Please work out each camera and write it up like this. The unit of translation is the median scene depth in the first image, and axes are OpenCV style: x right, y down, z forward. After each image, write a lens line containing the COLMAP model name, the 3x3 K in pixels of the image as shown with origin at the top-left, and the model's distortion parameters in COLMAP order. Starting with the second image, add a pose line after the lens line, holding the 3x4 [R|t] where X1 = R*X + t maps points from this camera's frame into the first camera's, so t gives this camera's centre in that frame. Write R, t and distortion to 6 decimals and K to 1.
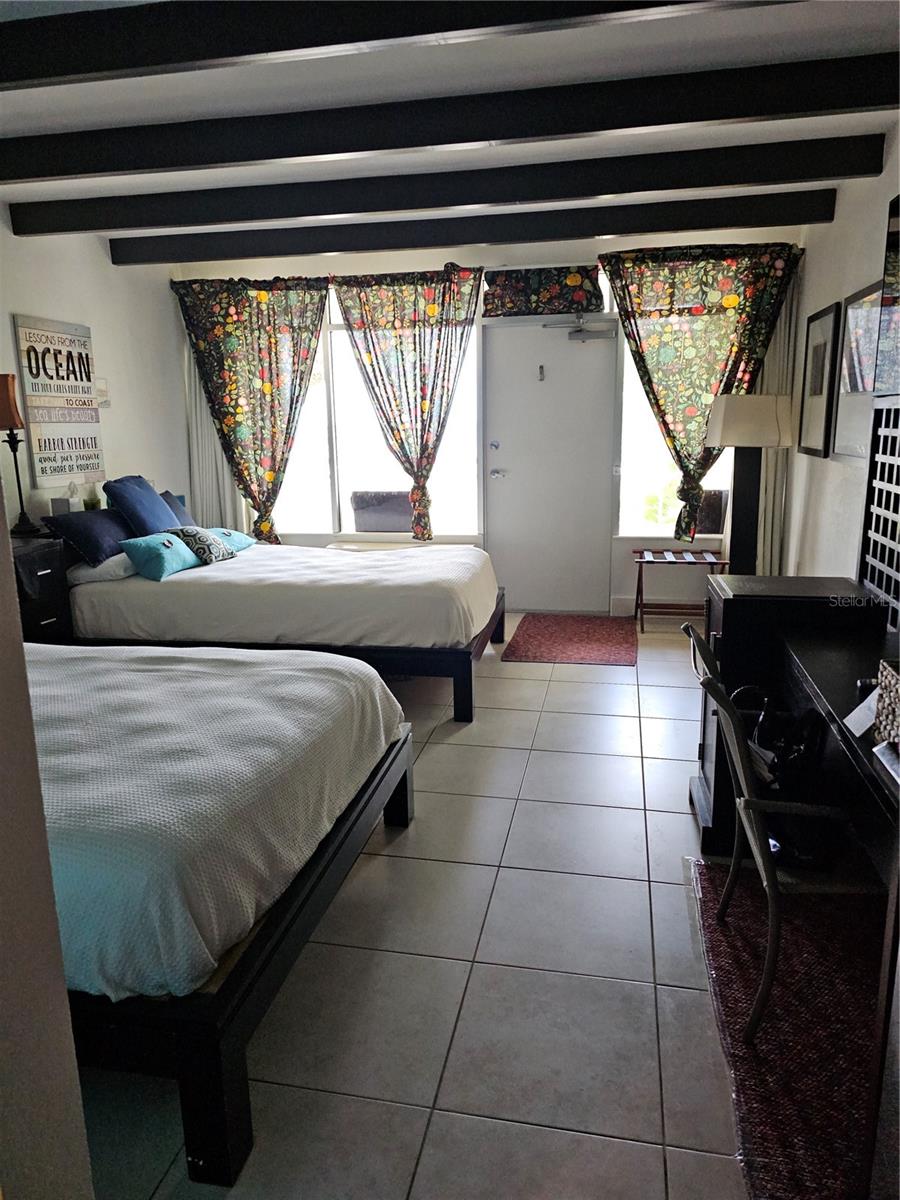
lens RADIAL K [[792.7, 0, 452.6], [0, 792.7, 593.6], [0, 0, 1]] dist [0.050893, -0.047948]
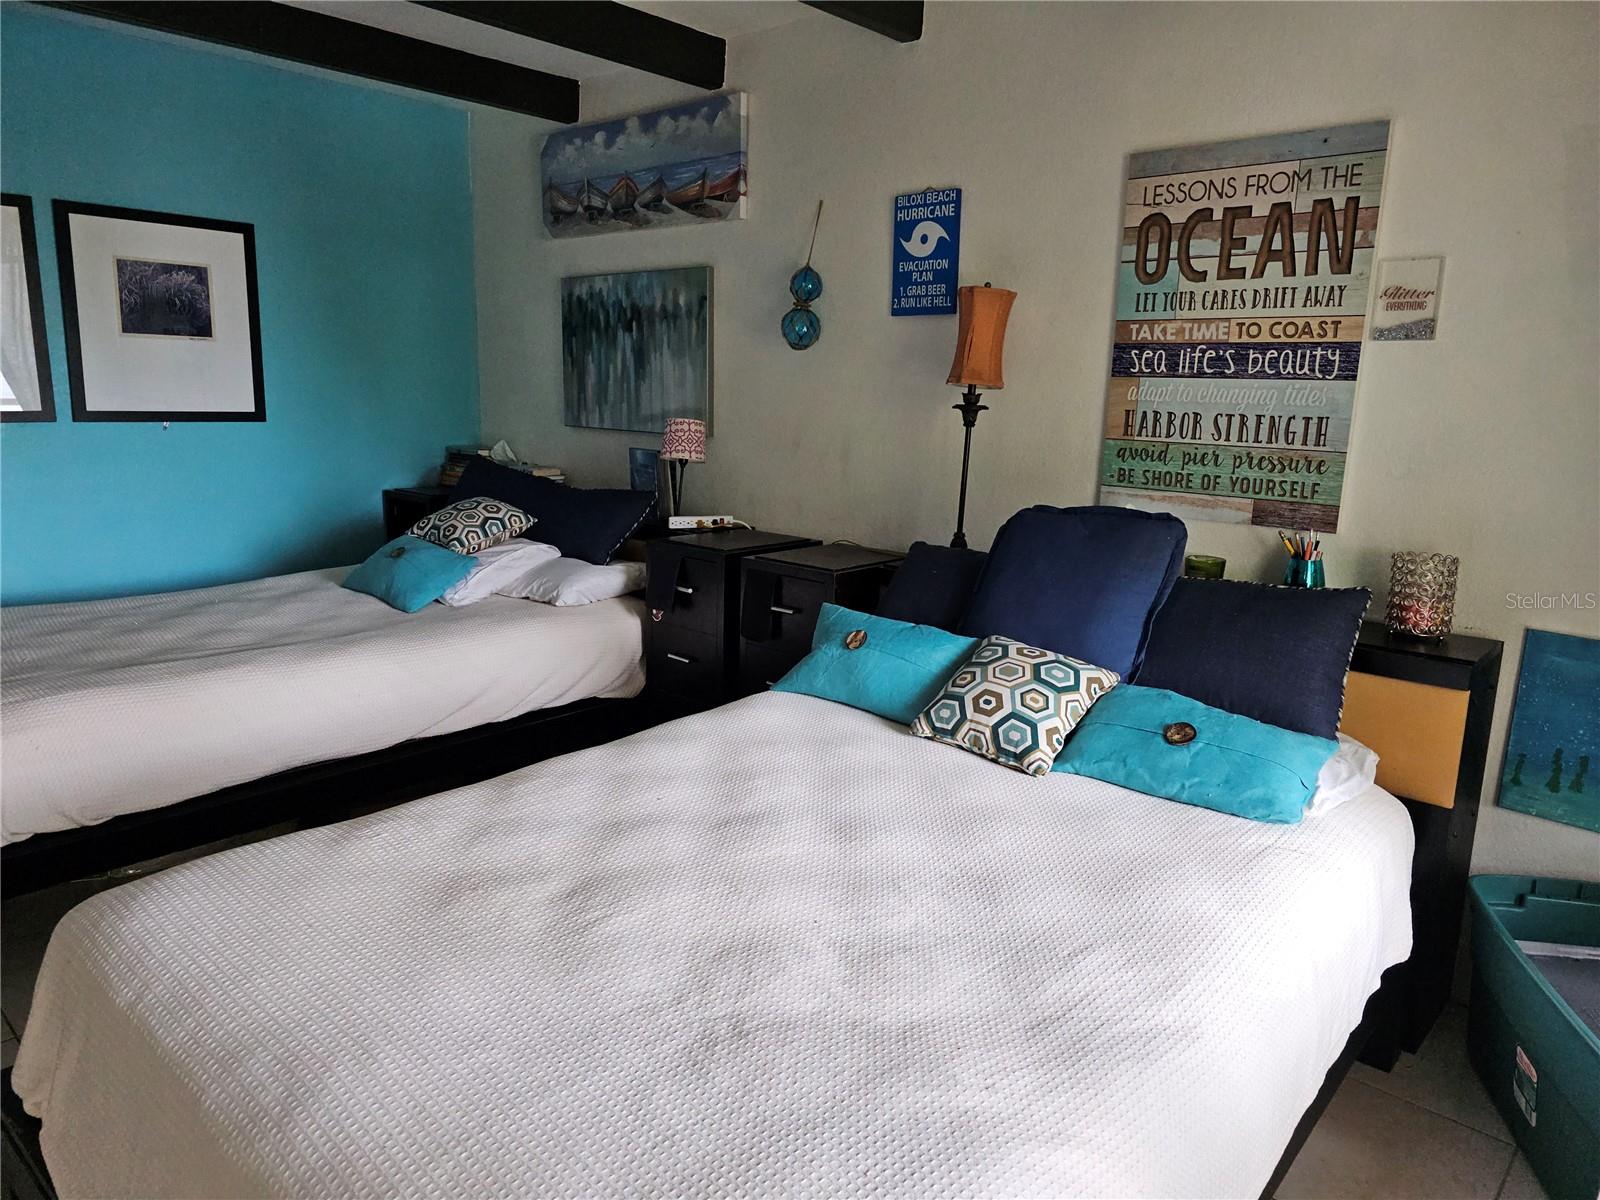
lens RADIAL K [[1057.0, 0, 793.0], [0, 1057.0, 610.1], [0, 0, 1]] dist [0.050893, -0.047948]
pose [[-0.517790, 0.182850, -0.835739, 0.143670], [-0.199172, 0.924284, 0.325621, -0.239814], [0.832000, 0.335059, -0.442166, 1.107333]]
